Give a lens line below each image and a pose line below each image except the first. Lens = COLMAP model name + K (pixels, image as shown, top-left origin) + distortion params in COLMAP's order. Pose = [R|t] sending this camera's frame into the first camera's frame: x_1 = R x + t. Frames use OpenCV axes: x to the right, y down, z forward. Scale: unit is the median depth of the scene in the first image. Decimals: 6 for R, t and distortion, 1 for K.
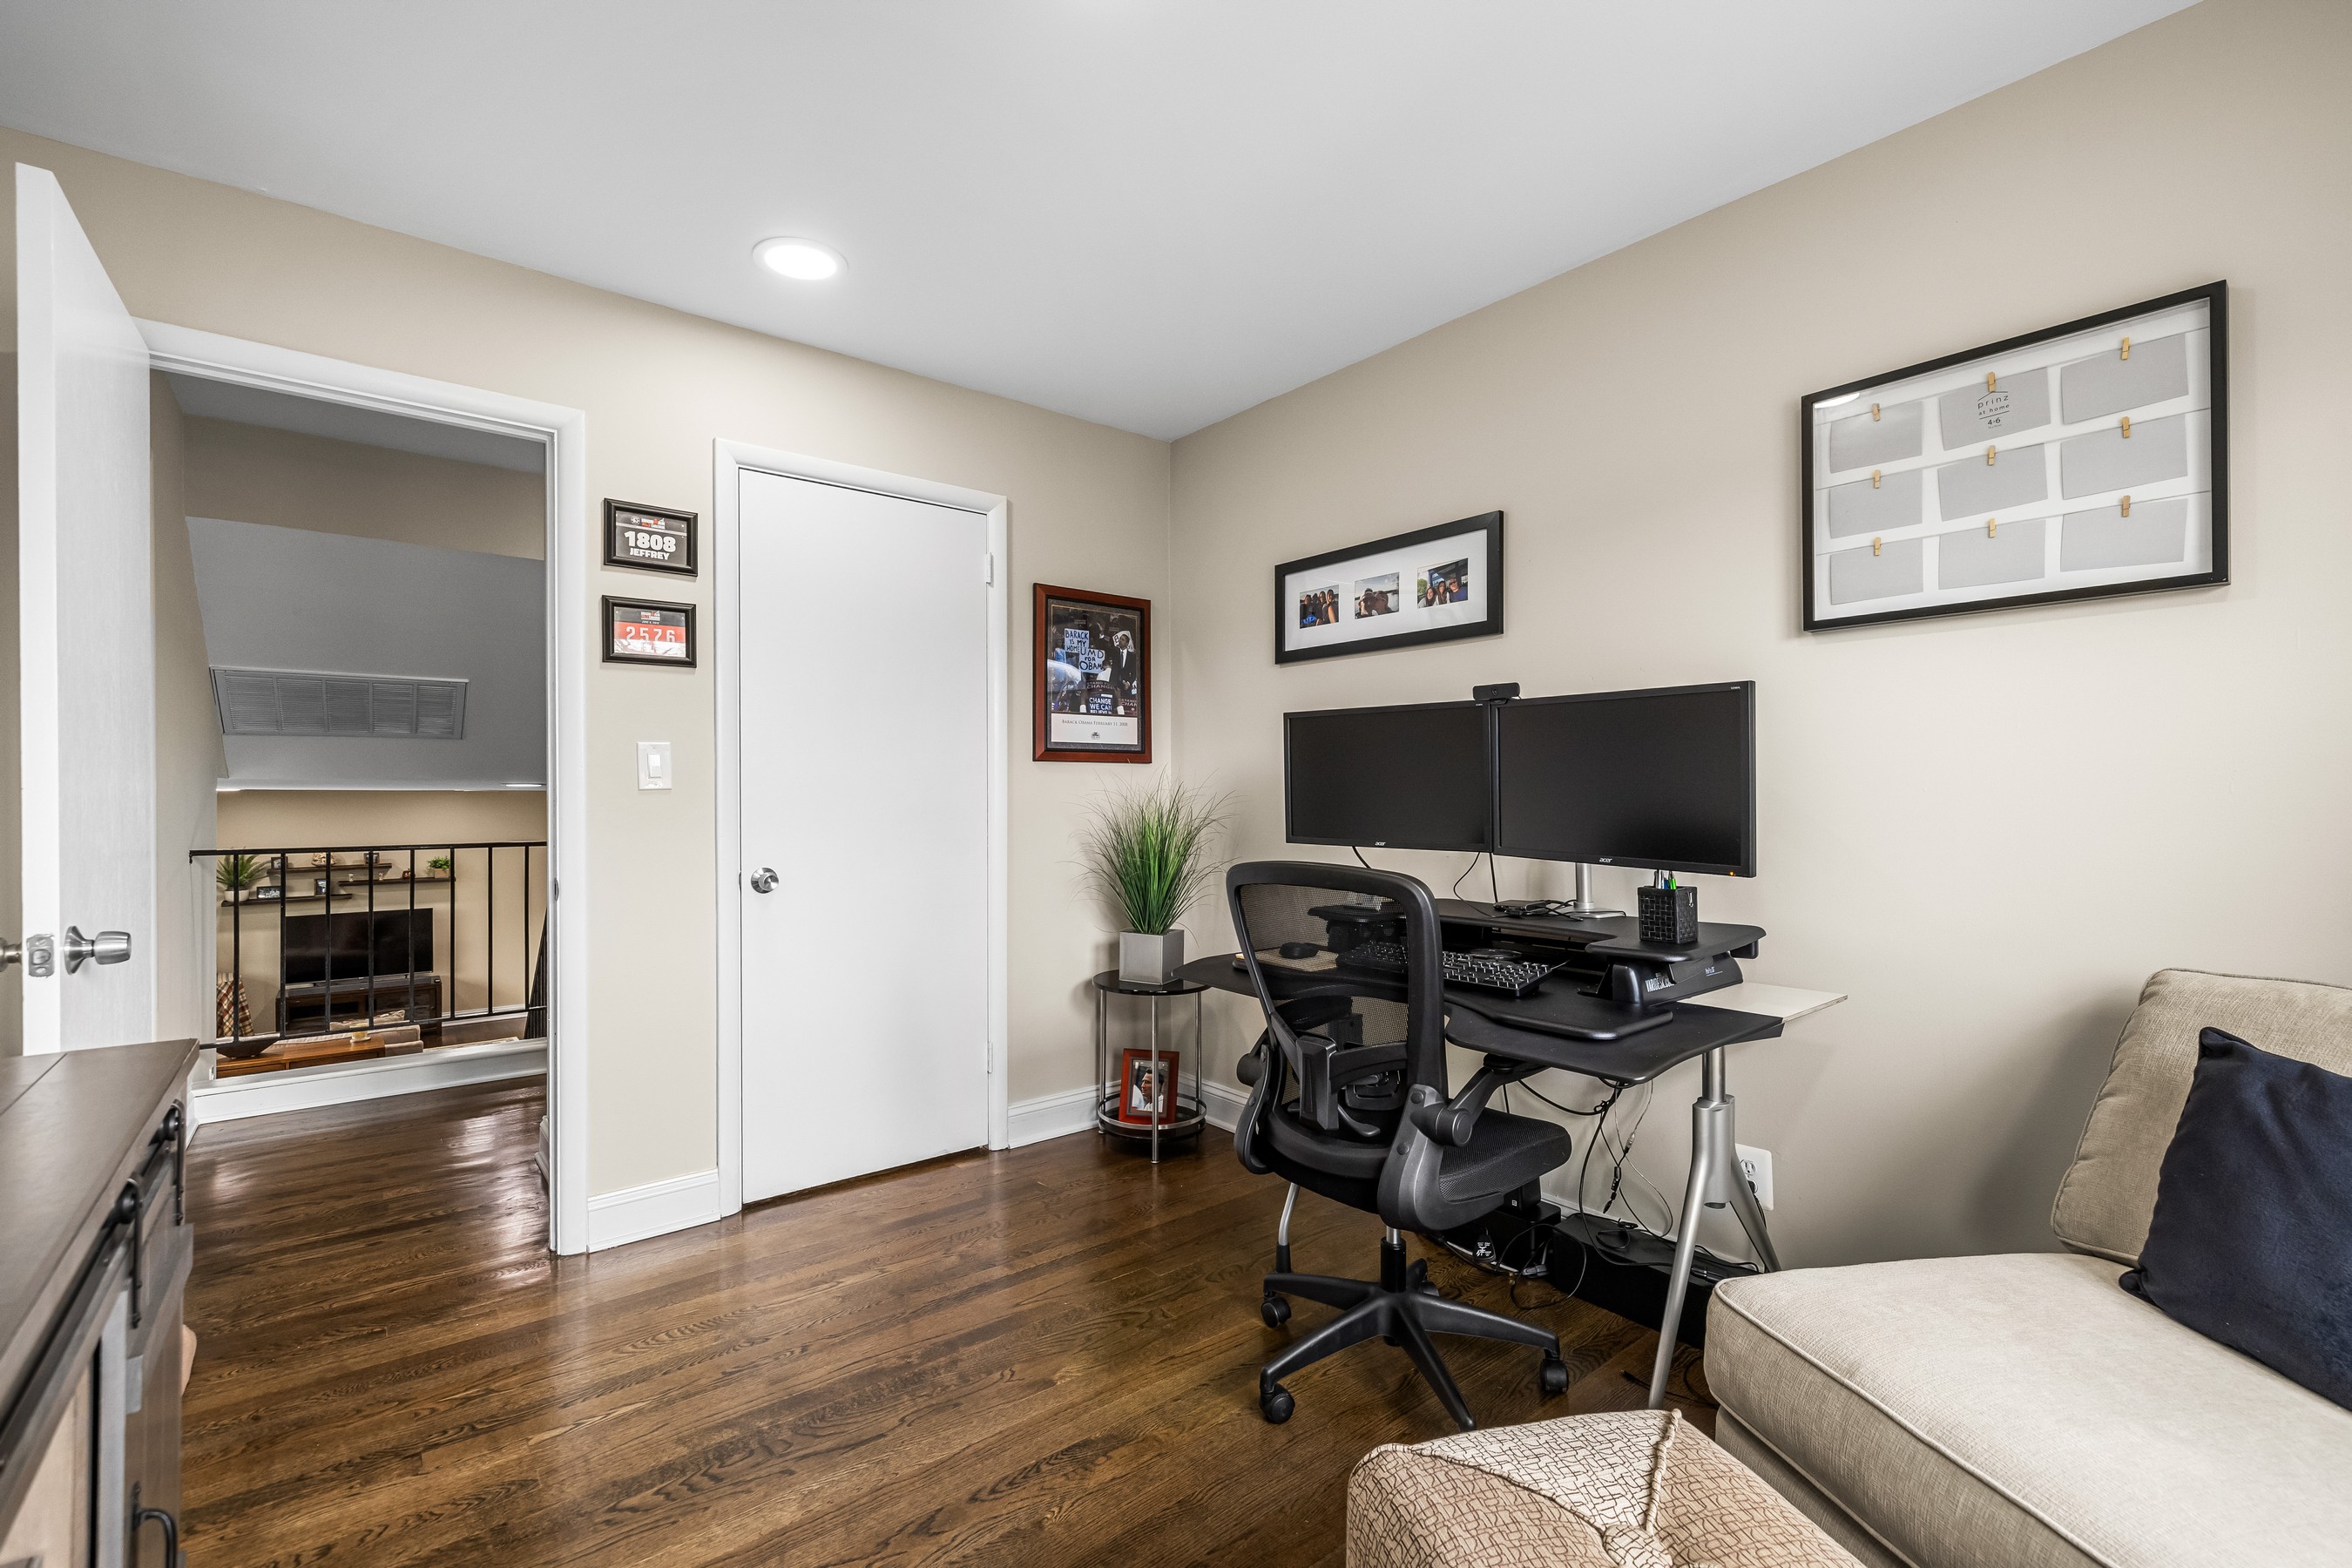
lens RADIAL K [[1013.7, 0, 1166.2], [0, 1013.7, 789.2], [0, 0, 1]] dist [0.001649, 0.000290]
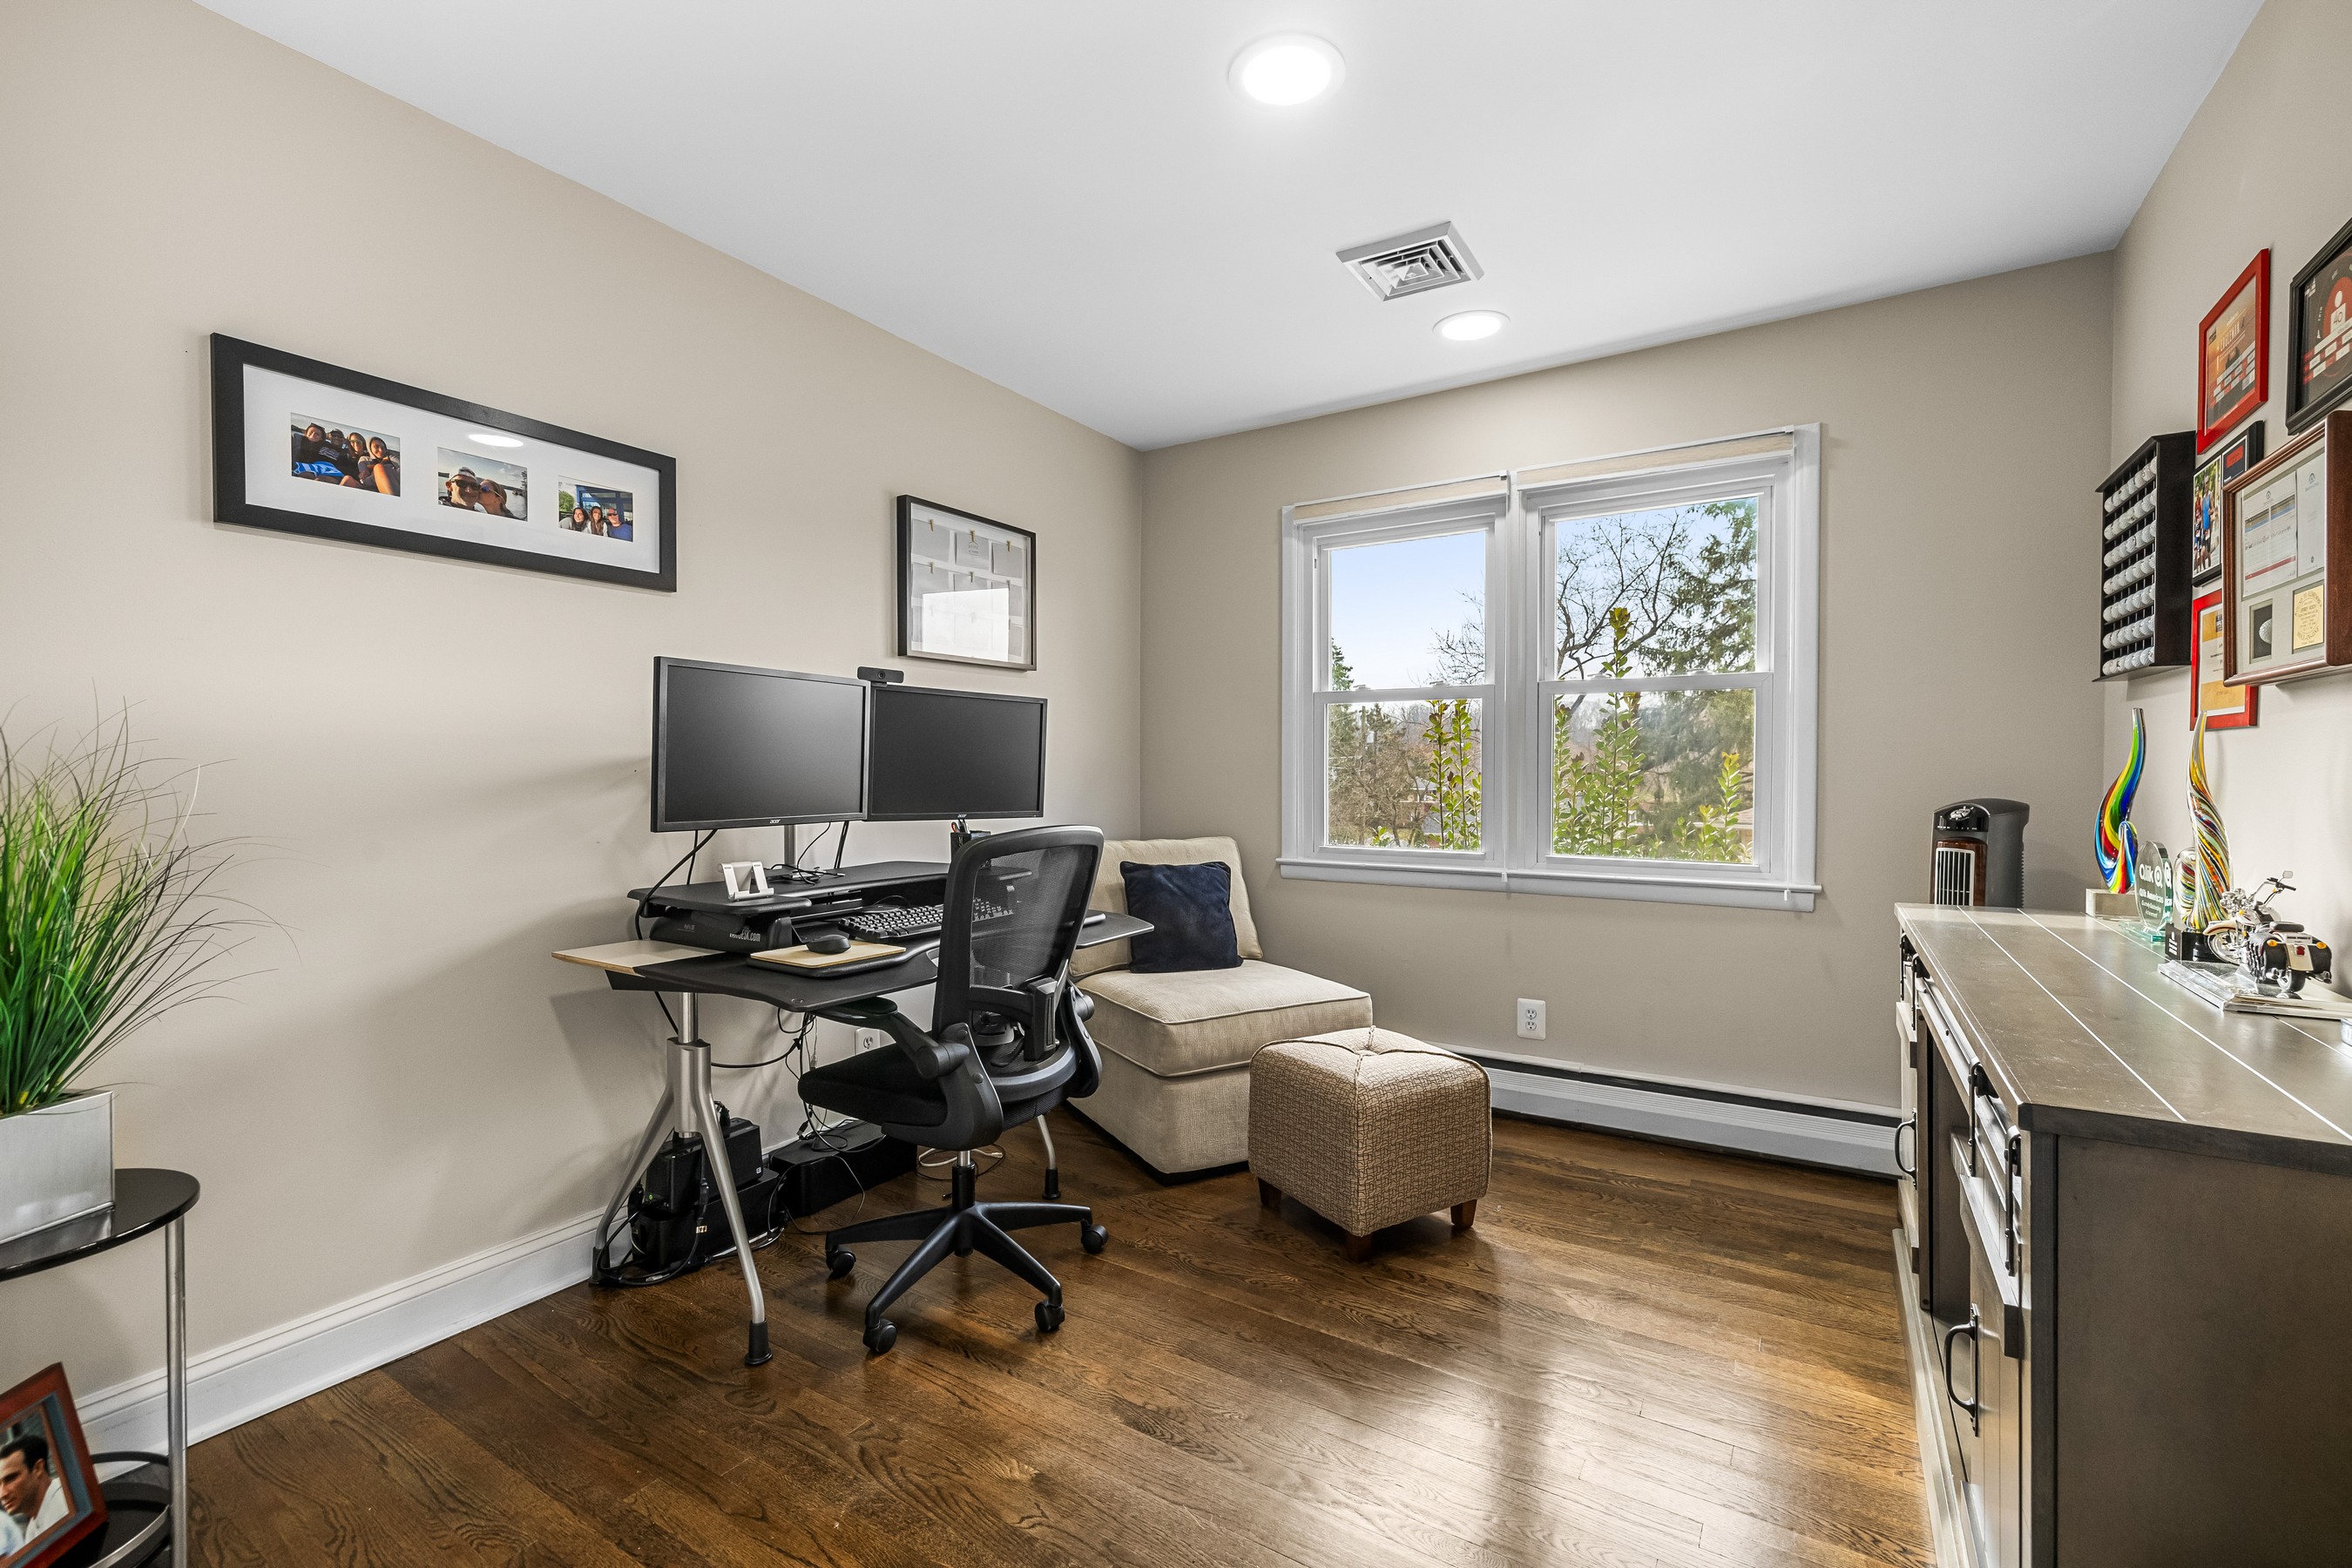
lens RADIAL K [[1013.7, 0, 1165.7], [0, 1013.7, 771.8], [0, 0, 1]] dist [0.001649, 0.000290]
pose [[-0.328265, -0.012457, 0.944504, -0.656208], [-0.007184, 0.999917, 0.010691, -0.002484], [-0.944558, -0.003276, -0.328327, 0.834147]]
